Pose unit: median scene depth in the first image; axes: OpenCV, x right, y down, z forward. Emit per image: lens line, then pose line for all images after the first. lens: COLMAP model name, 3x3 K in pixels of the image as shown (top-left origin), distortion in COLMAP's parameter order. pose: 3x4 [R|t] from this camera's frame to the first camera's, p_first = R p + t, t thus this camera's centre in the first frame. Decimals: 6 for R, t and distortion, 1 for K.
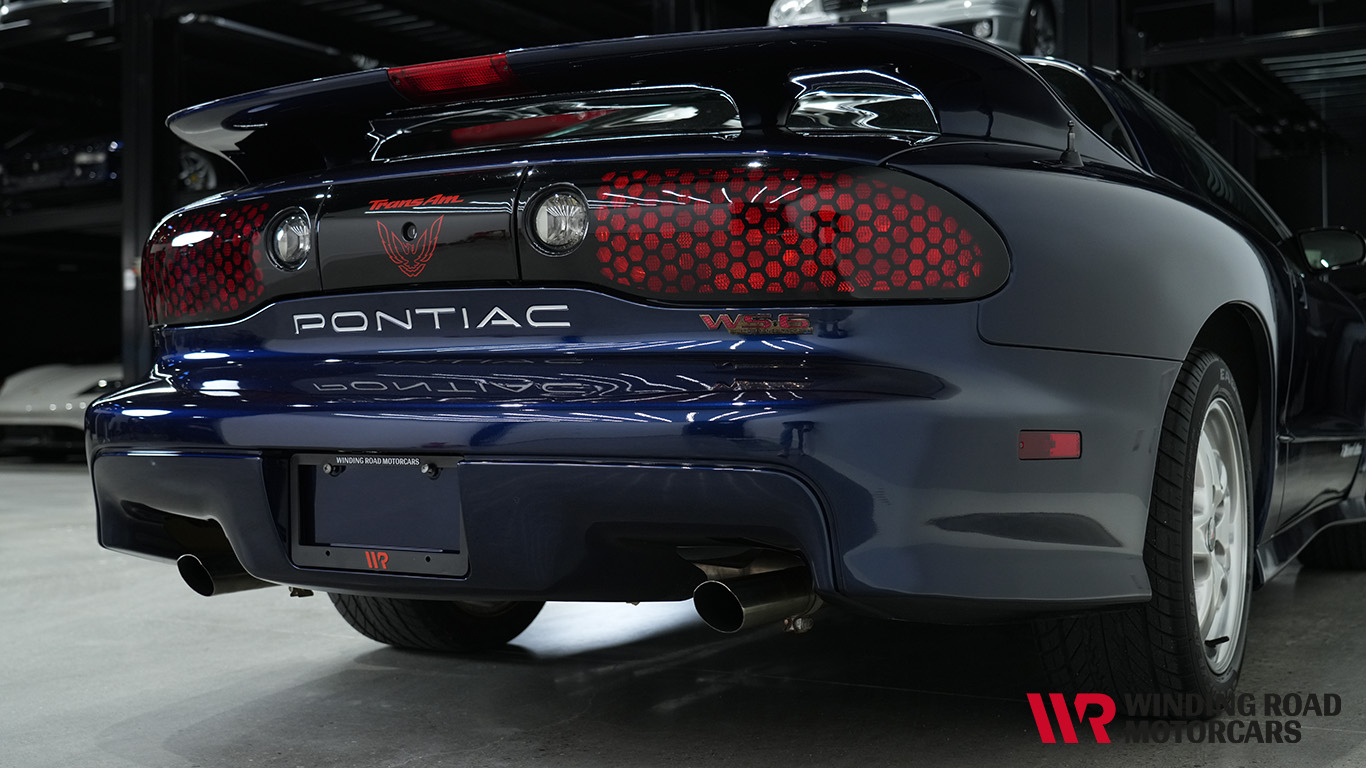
lens RADIAL K [[1596.5, 0, 683.0], [0, 1596.5, 384.0], [0, 0, 1]] dist [0.005460, -0.017385]
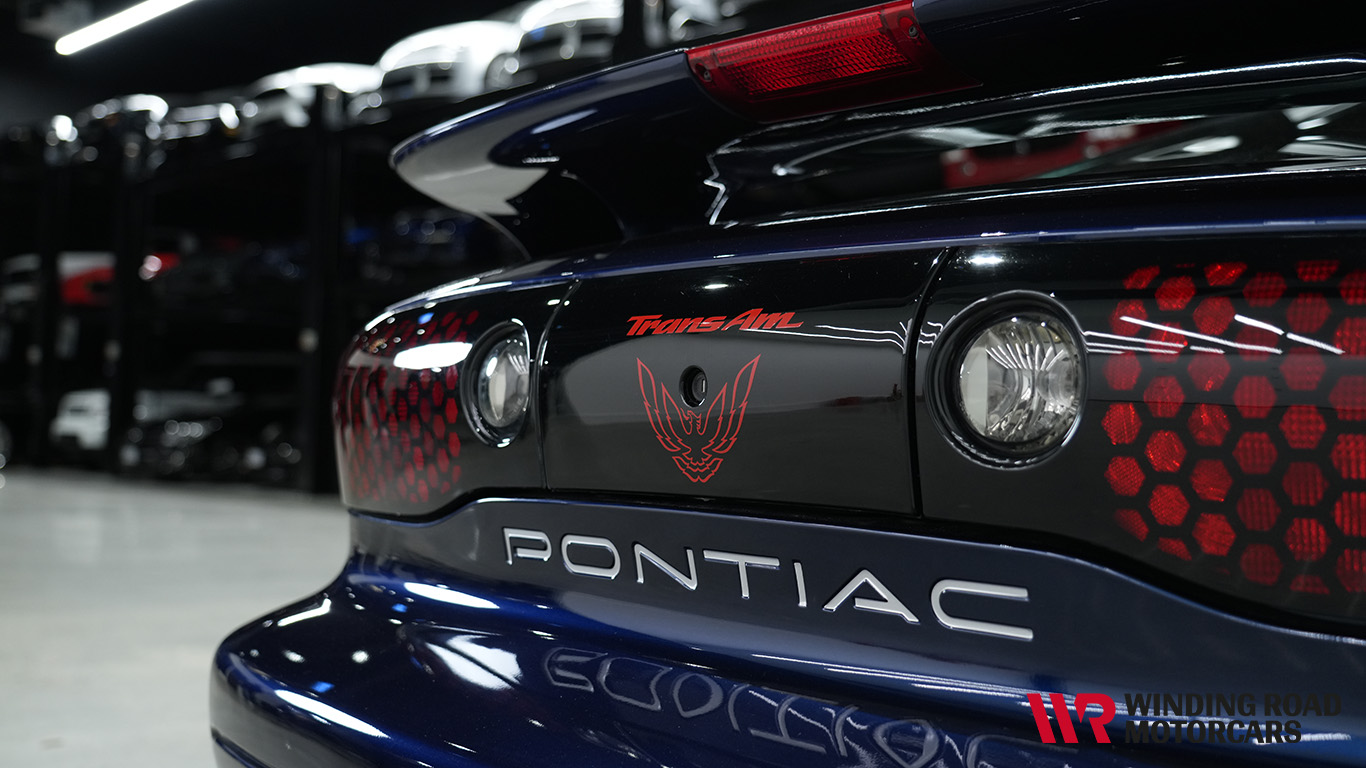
lens RADIAL K [[1596.5, 0, 683.0], [0, 1596.5, 384.0], [0, 0, 1]] dist [0.005460, -0.017385]
pose [[0.949373, 0.026494, -0.313032, -0.028757], [-0.035542, 0.999098, -0.023232, -0.086806], [0.312134, 0.033181, 0.949458, 0.565641]]
